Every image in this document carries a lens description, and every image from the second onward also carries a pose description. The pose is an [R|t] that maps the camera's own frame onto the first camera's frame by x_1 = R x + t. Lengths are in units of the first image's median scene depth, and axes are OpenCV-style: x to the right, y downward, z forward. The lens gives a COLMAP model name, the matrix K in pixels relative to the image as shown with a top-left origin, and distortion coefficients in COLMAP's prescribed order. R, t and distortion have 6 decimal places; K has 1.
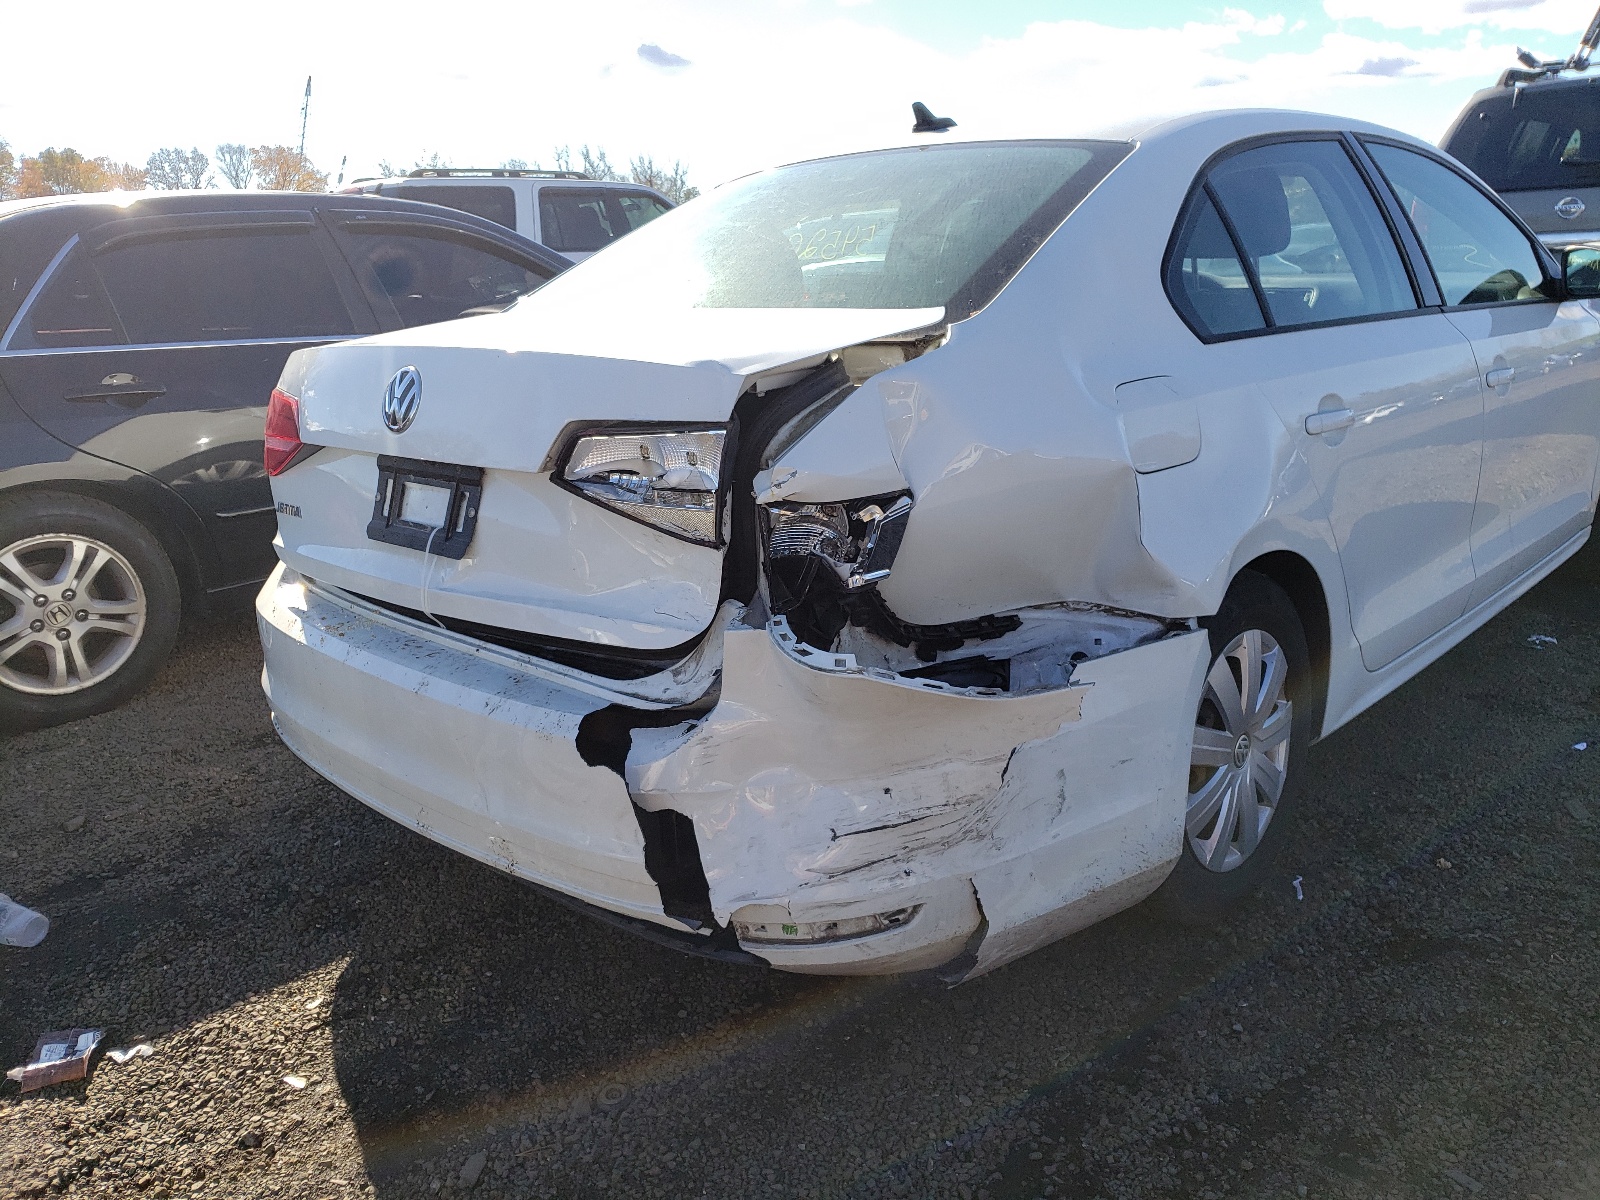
lens RADIAL K [[1225.0, 0, 799.3], [0, 1225.0, 602.2], [0, 0, 1]] dist [0.013862, -0.011668]
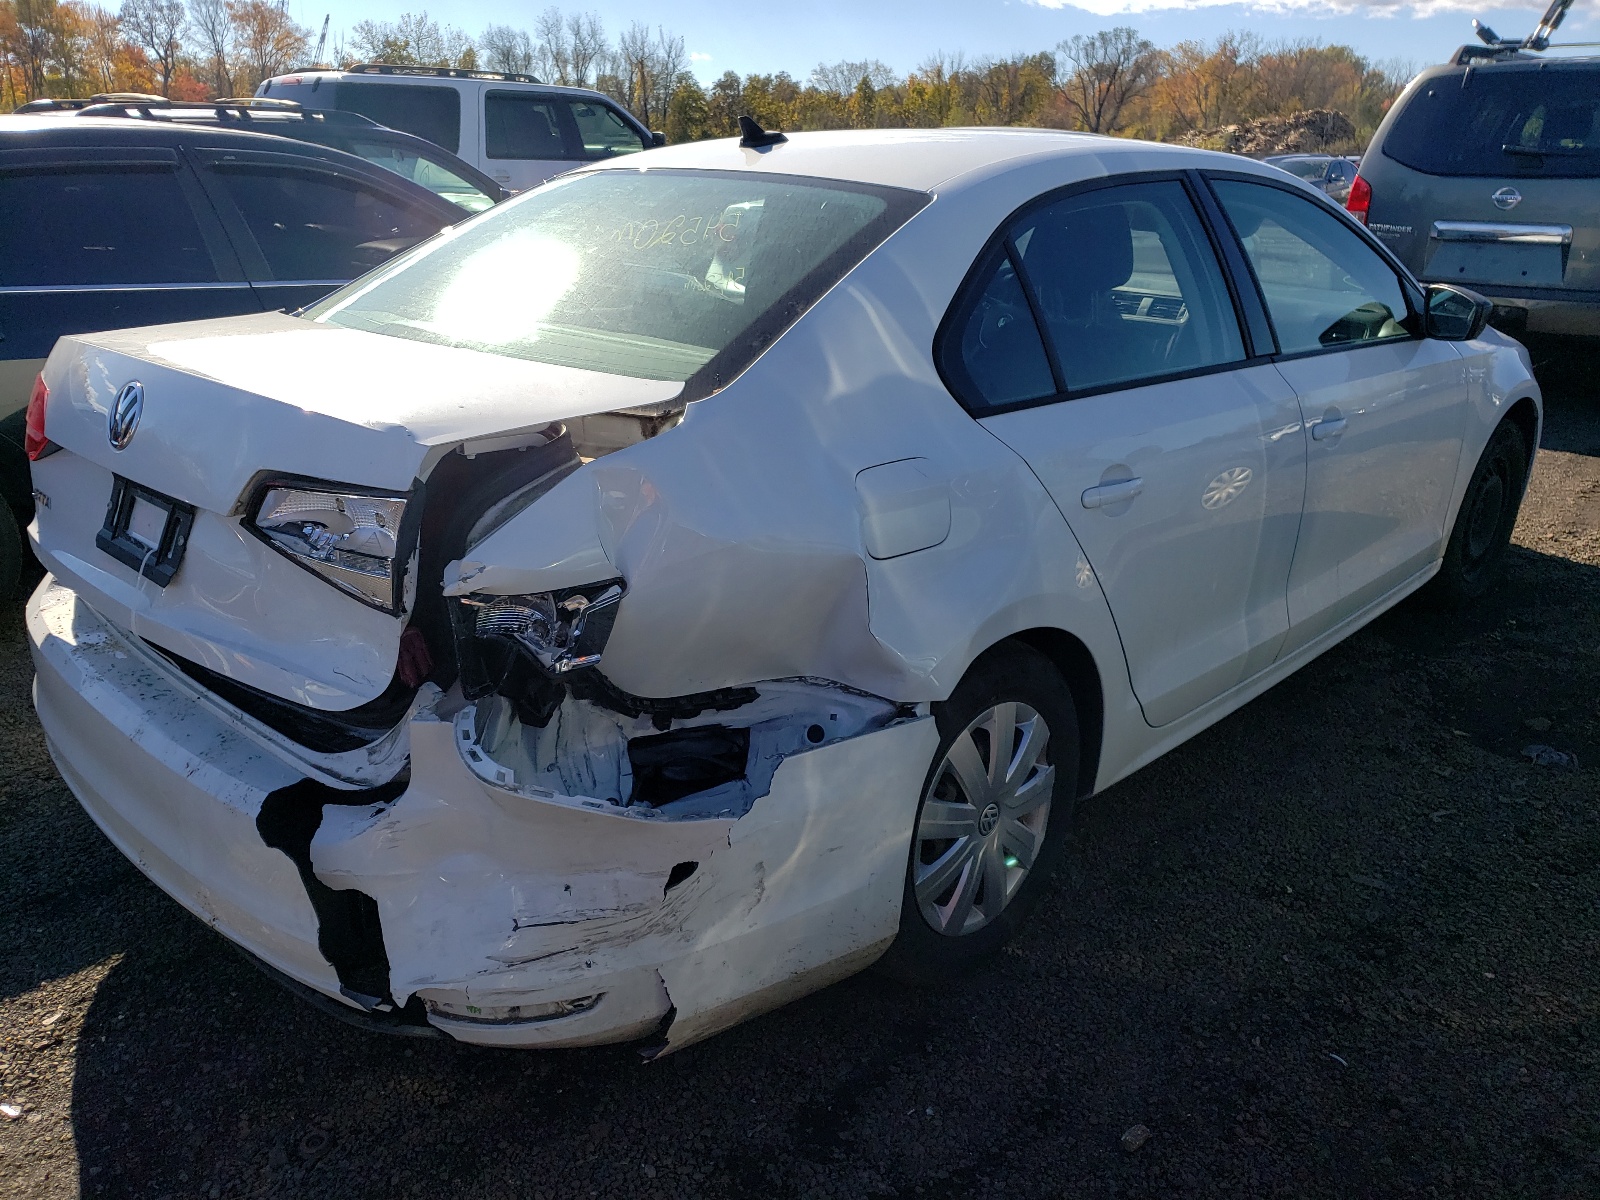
lens RADIAL K [[1206.1, 0, 806.8], [0, 1206.1, 591.8], [0, 0, 1]] dist [0.049313, -0.055409]
pose [[0.998073, 0.059935, 0.016092, 0.205056], [-0.061072, 0.994650, 0.083317, -0.157117], [-0.011013, -0.084140, 0.996393, 0.022980]]
